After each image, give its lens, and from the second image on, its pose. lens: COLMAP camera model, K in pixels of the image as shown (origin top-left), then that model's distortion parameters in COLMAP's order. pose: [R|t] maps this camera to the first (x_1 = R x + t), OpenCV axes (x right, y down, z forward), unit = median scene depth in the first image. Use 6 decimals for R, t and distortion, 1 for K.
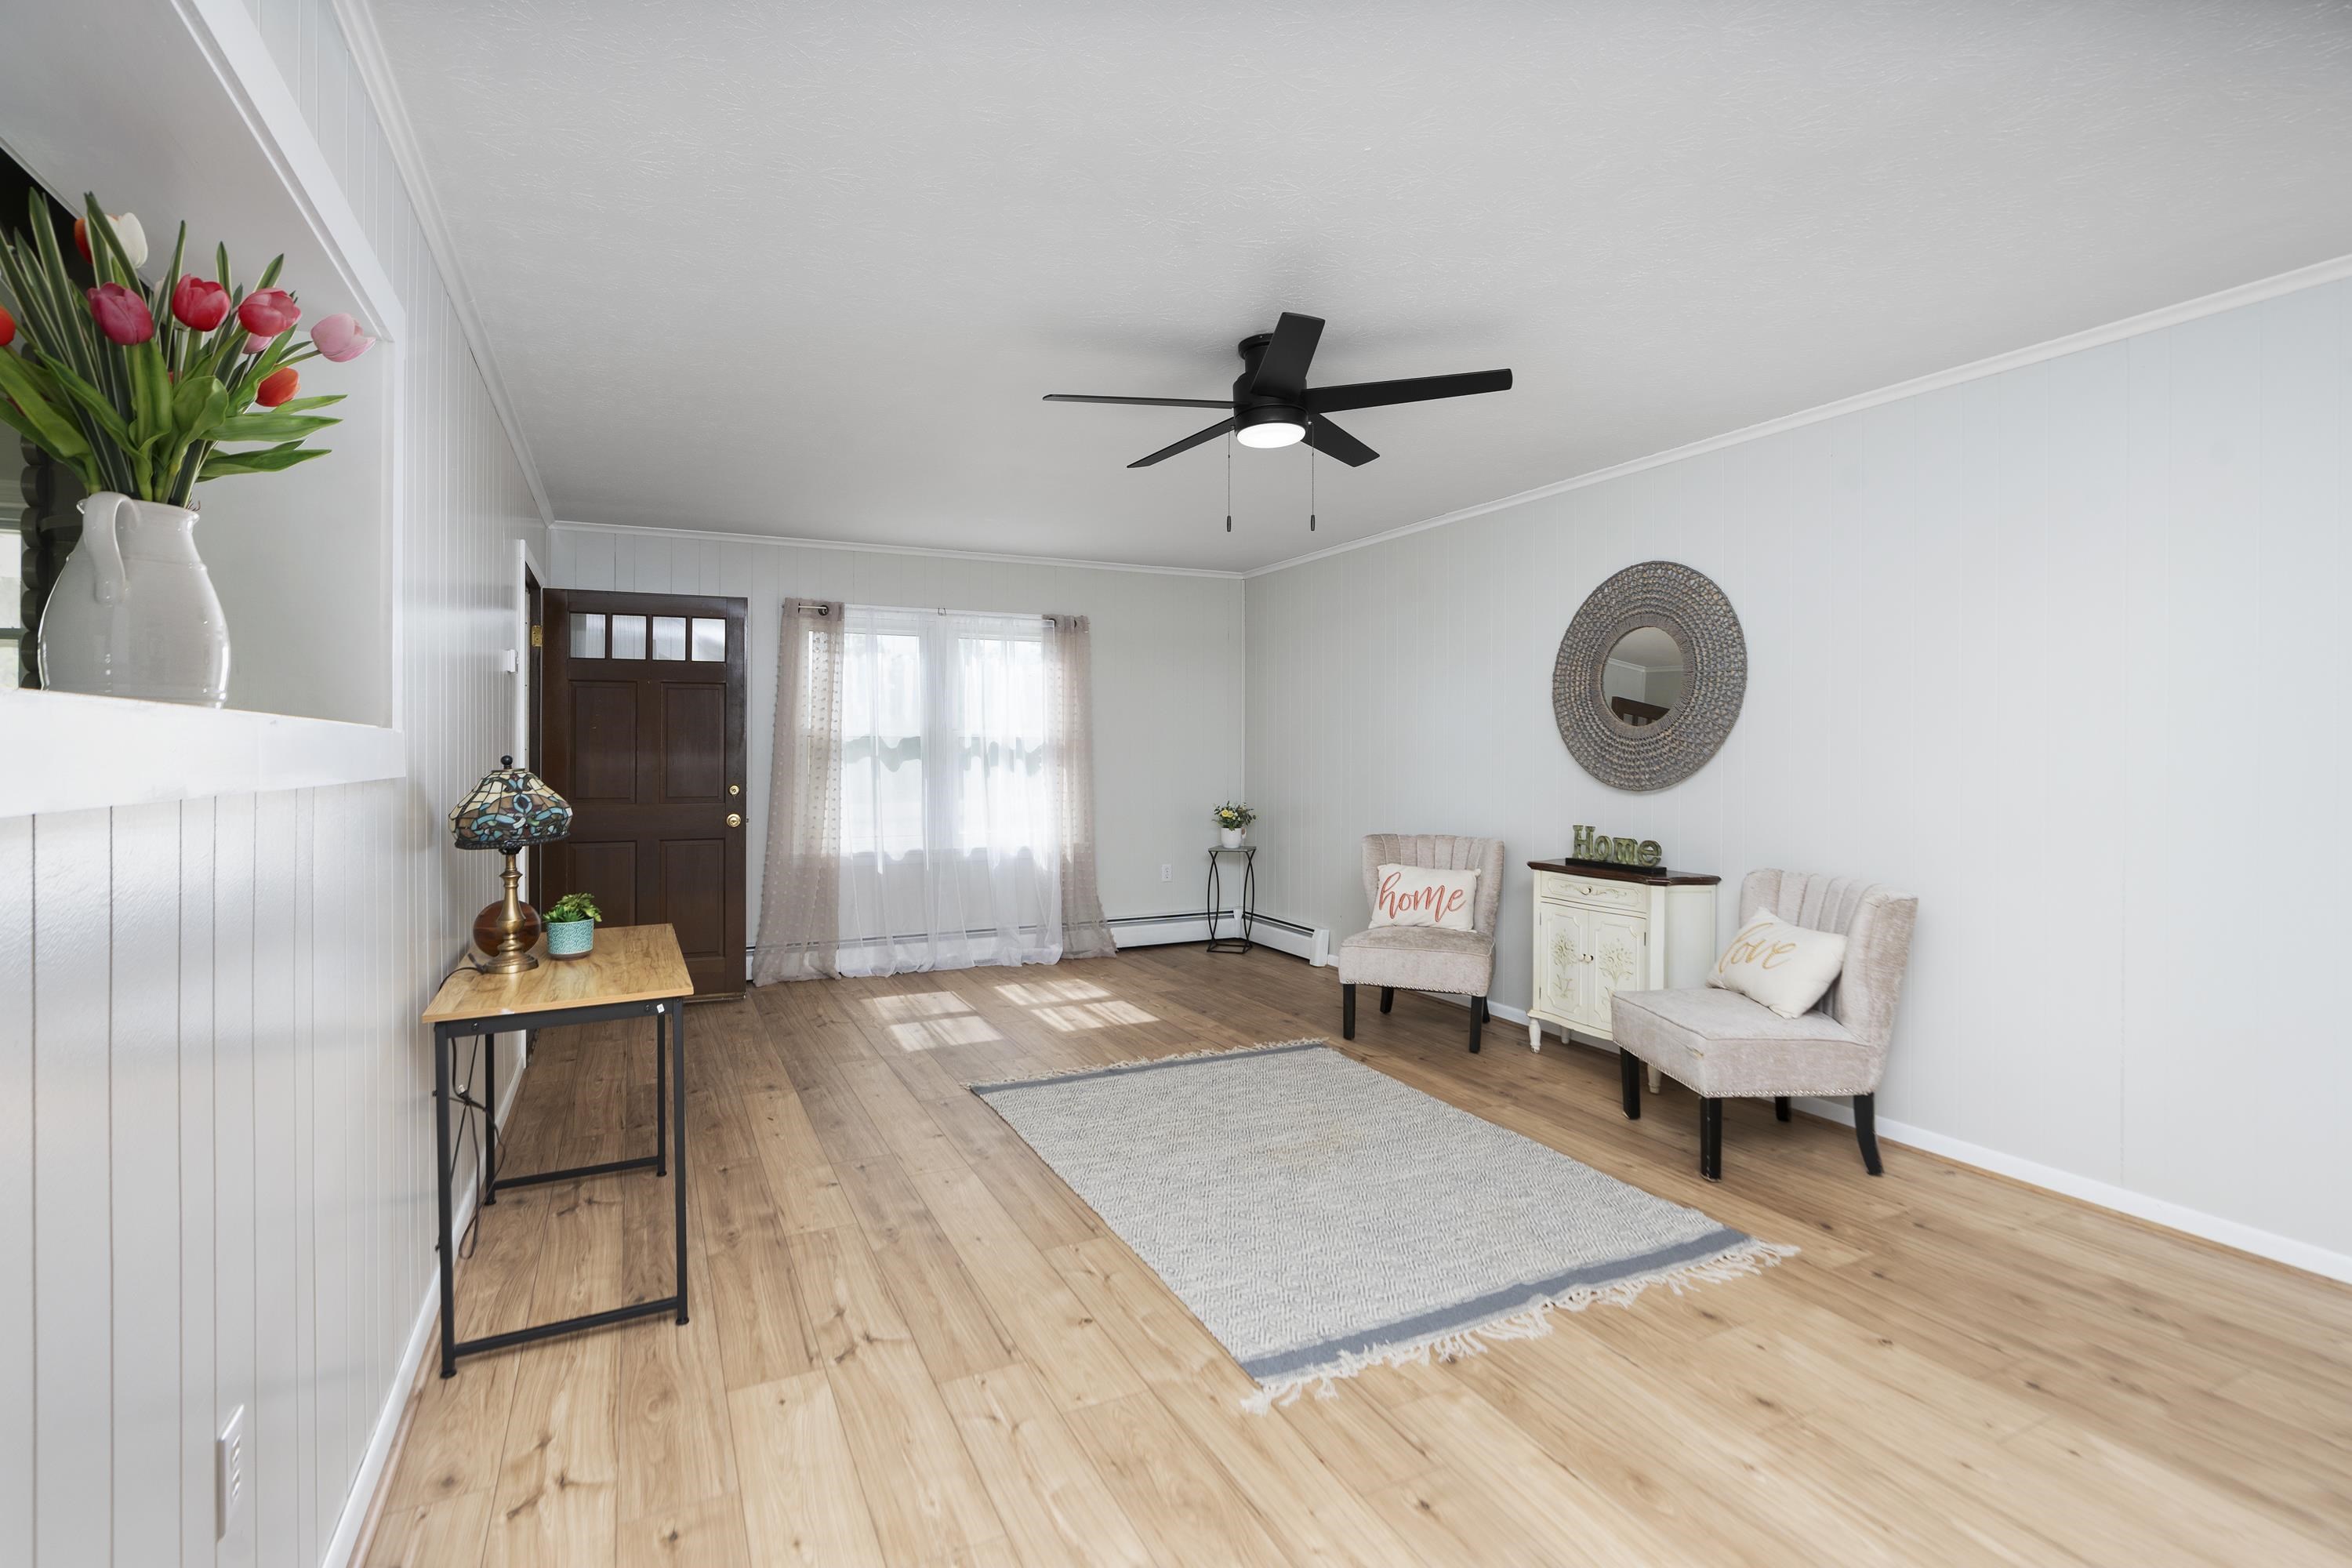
lens RADIAL K [[1084.9, 0, 1174.9], [0, 1084.9, 766.3], [0, 0, 1]] dist [0.000192, 0.000109]
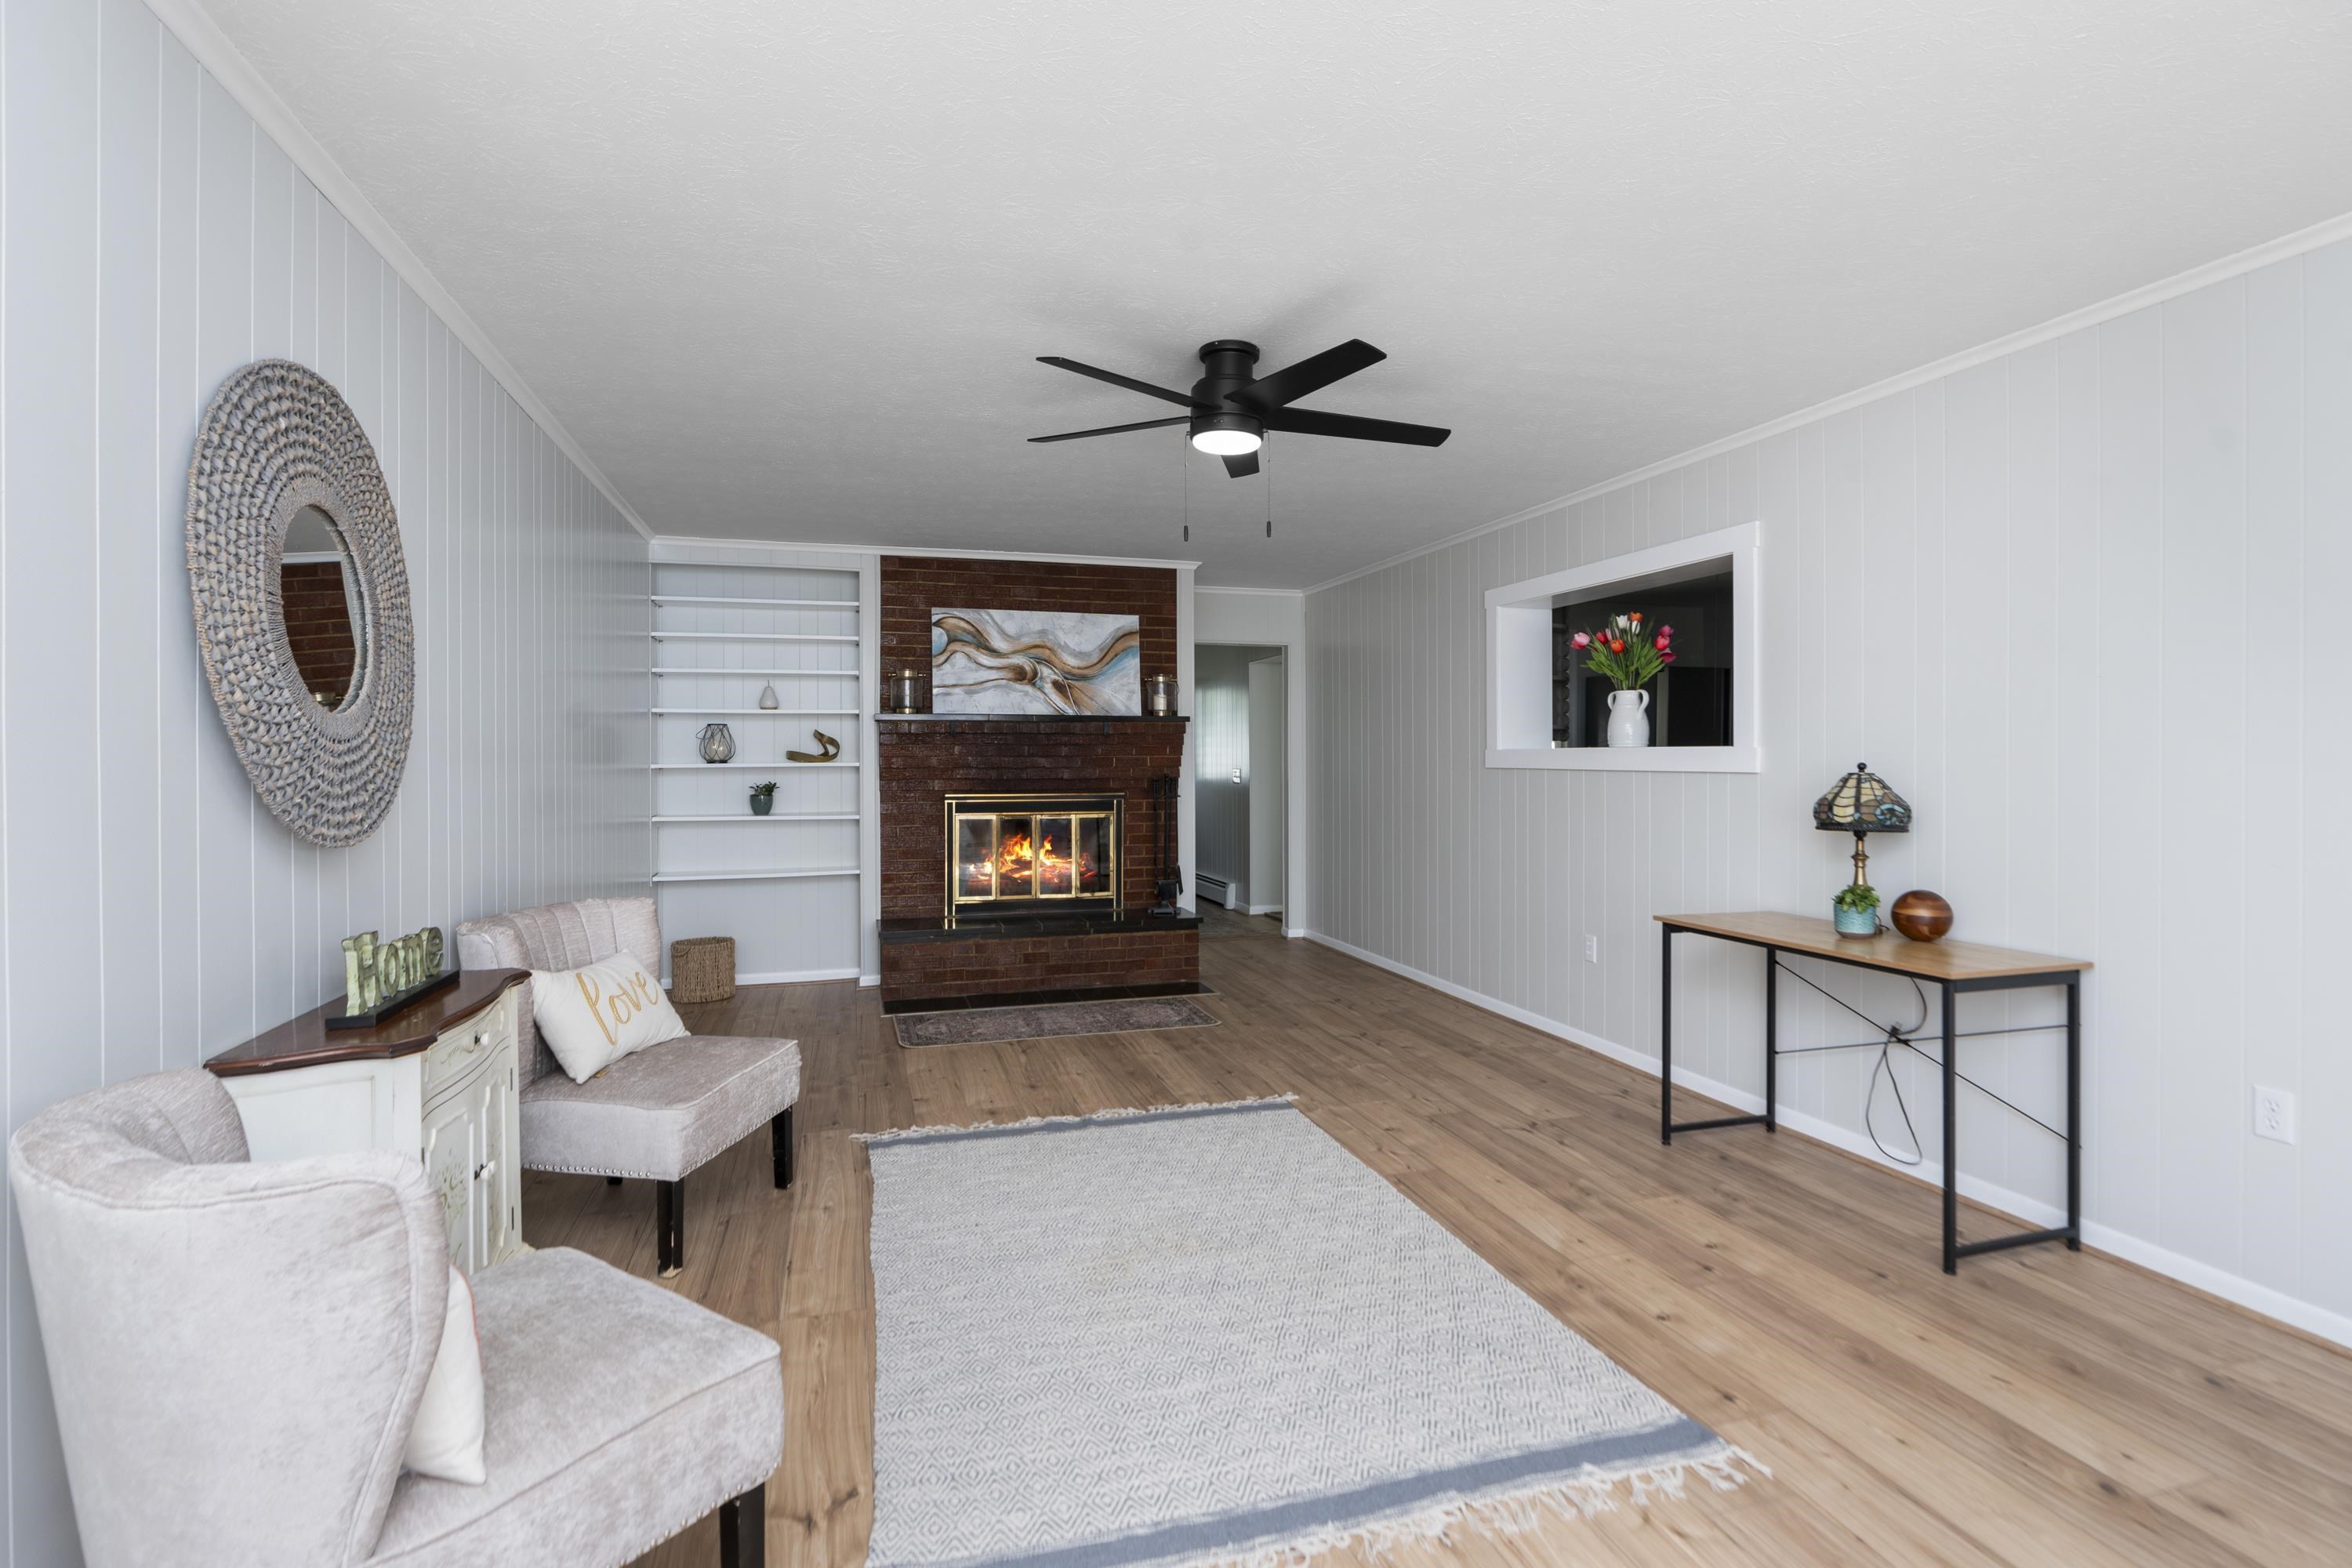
lens RADIAL K [[1084.9, 0, 1175.9], [0, 1084.9, 768.4], [0, 0, 1]] dist [0.000192, 0.000109]
pose [[-0.985704, -0.000526, 0.168488, -0.040012], [0.003980, 0.999643, 0.026405, -0.038425], [-0.168442, 0.026698, -0.985350, 2.374165]]
